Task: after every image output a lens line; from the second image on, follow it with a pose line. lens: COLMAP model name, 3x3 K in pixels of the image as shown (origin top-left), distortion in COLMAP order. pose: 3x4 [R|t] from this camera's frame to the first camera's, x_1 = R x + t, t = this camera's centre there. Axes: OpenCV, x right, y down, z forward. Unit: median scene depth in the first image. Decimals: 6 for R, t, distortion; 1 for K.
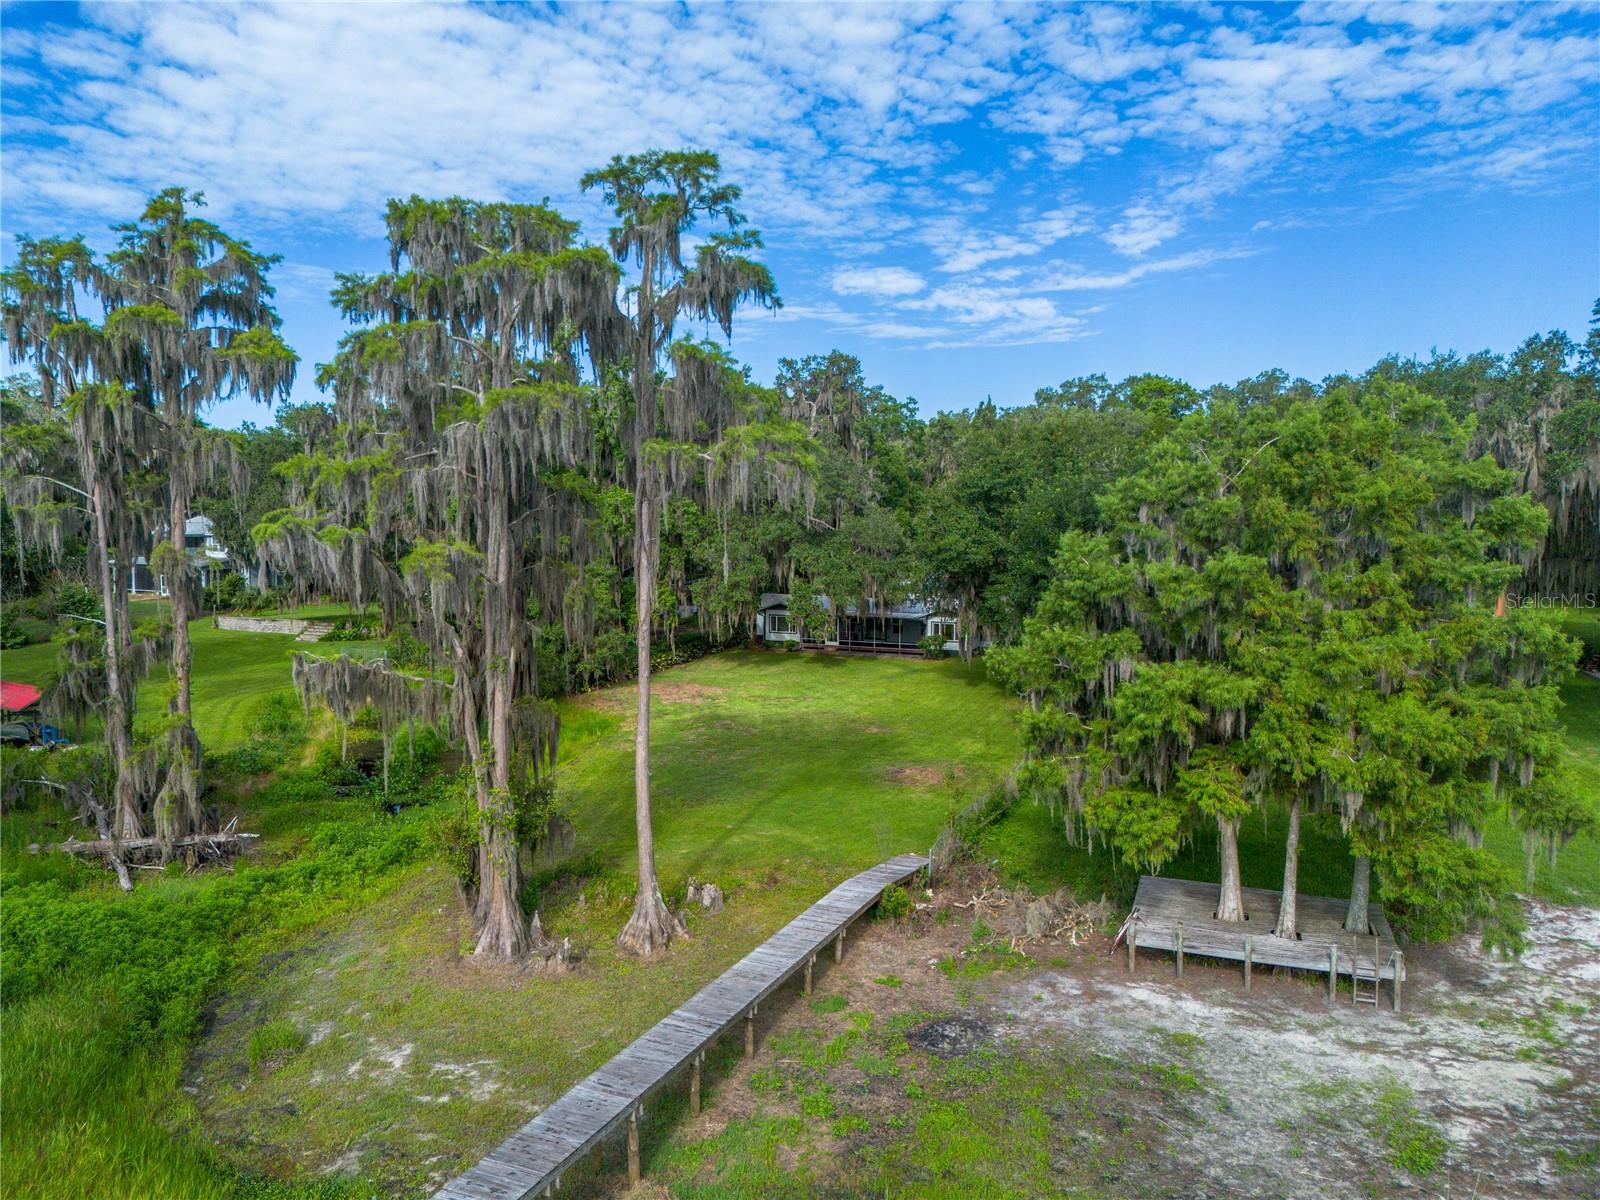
lens RADIAL K [[1127.5, 0, 800.0], [0, 1127.5, 600.0], [0, 0, 1]] dist [0.072946, -0.067343]
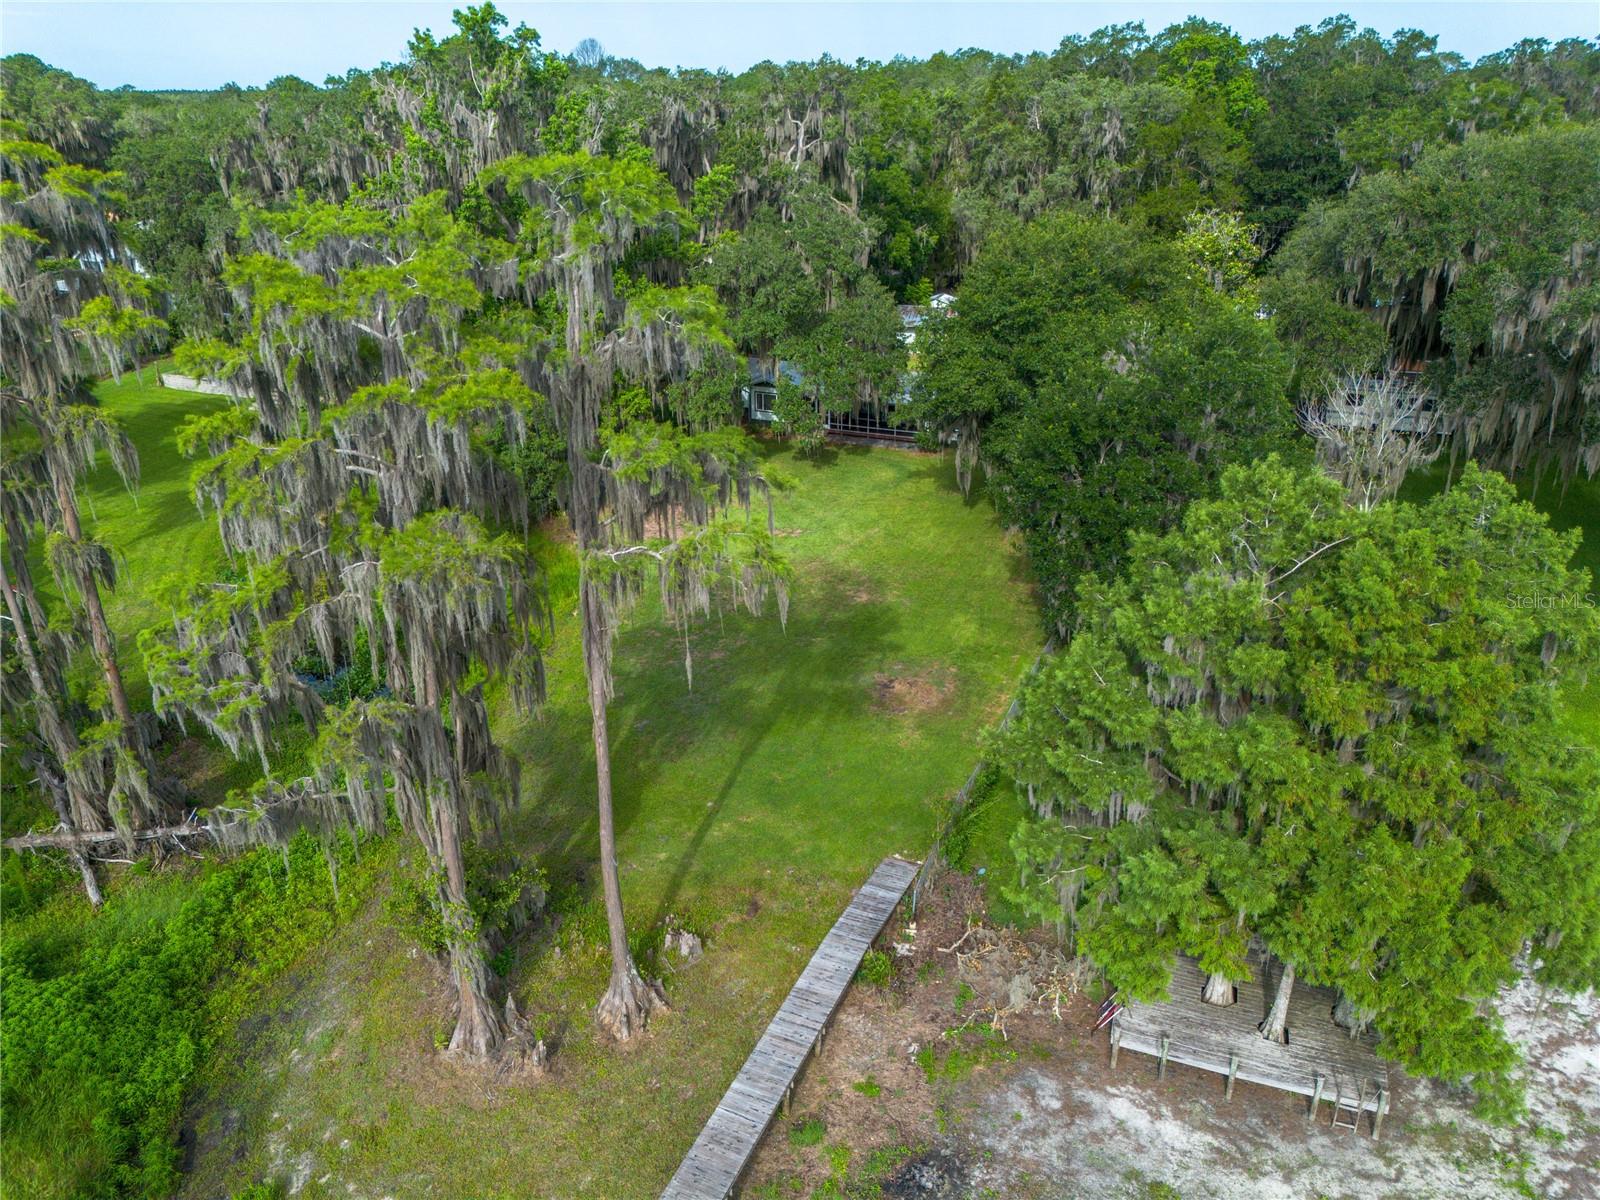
lens RADIAL K [[1132.8, 0, 800.0], [0, 1132.8, 600.0], [0, 0, 1]] dist [0.053571, -0.039726]
pose [[0.999931, -0.011769, -0.000189, 0.022500], [0.011167, 0.943429, 0.331387, -0.374411], [-0.003722, -0.331367, 0.943495, 0.188214]]
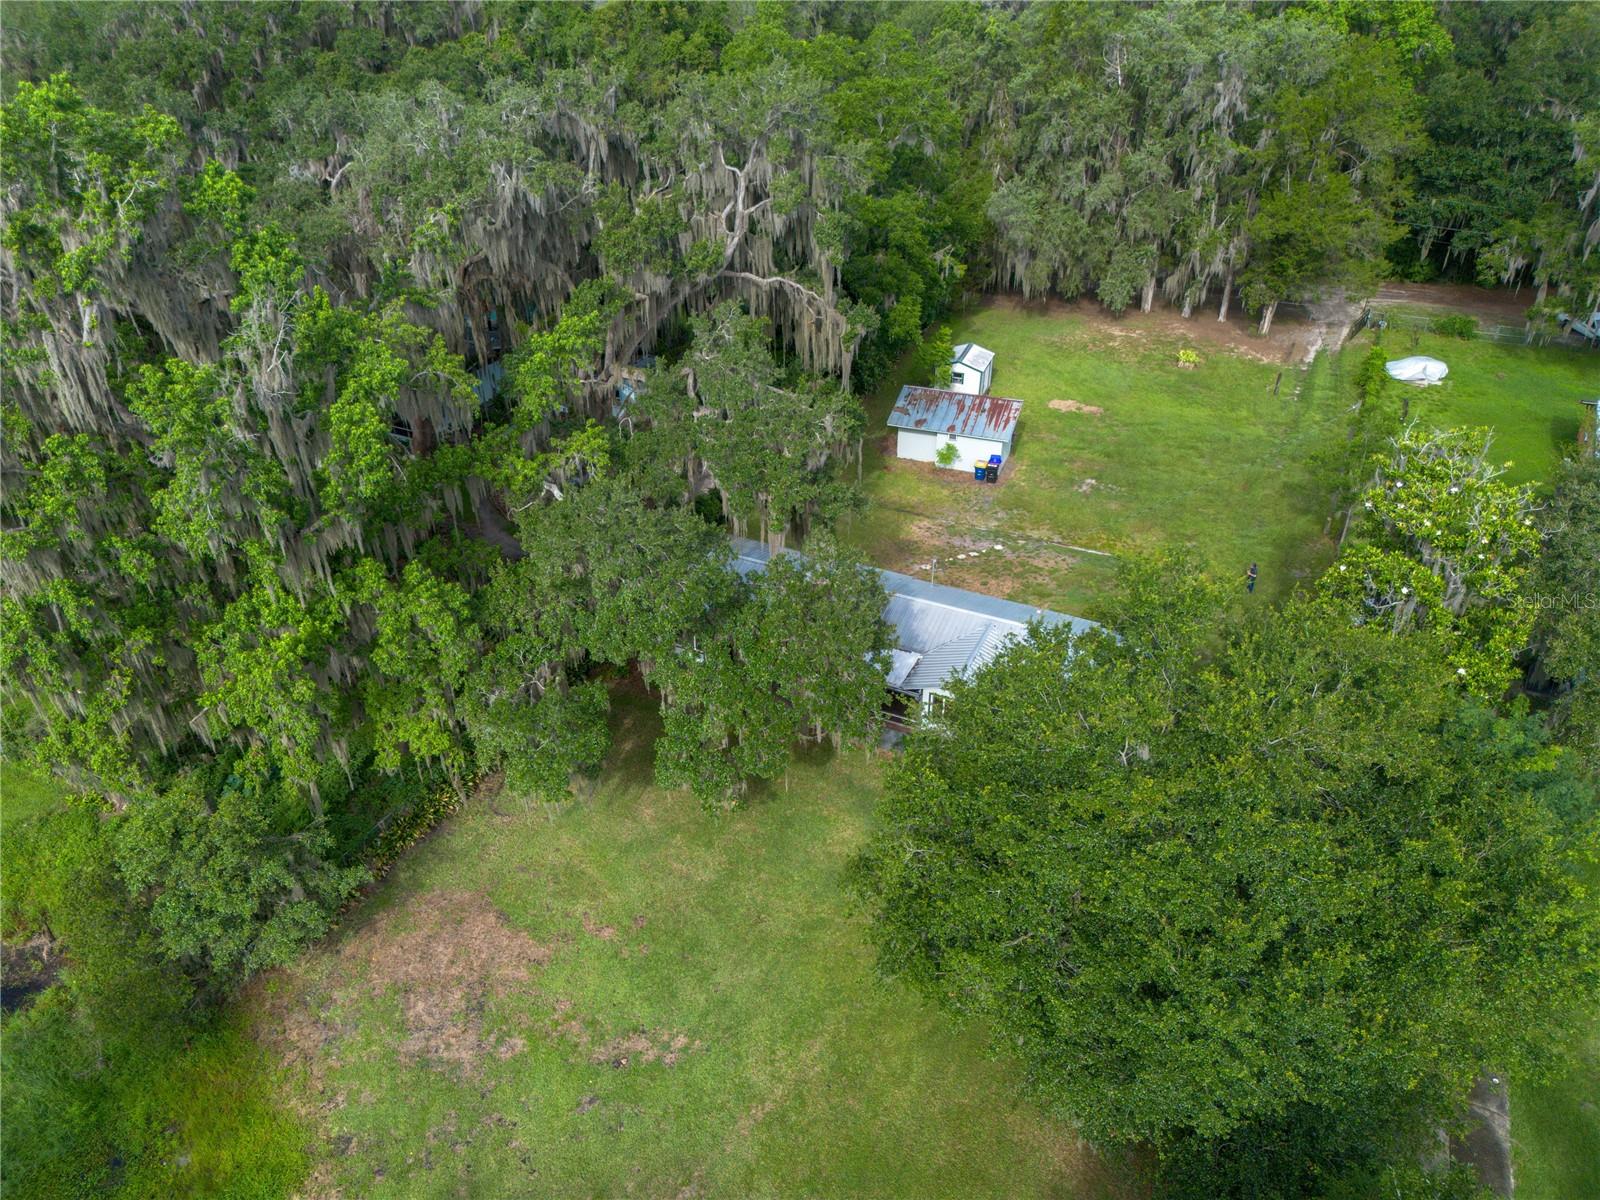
lens RADIAL K [[1127.5, 0, 800.0], [0, 1127.5, 600.0], [0, 0, 1]] dist [0.072946, -0.067343]
pose [[0.999543, 0.009301, -0.028764, 0.179559], [0.005327, 0.882403, 0.470465, -0.776411], [0.029757, -0.470403, 0.881950, 1.366055]]
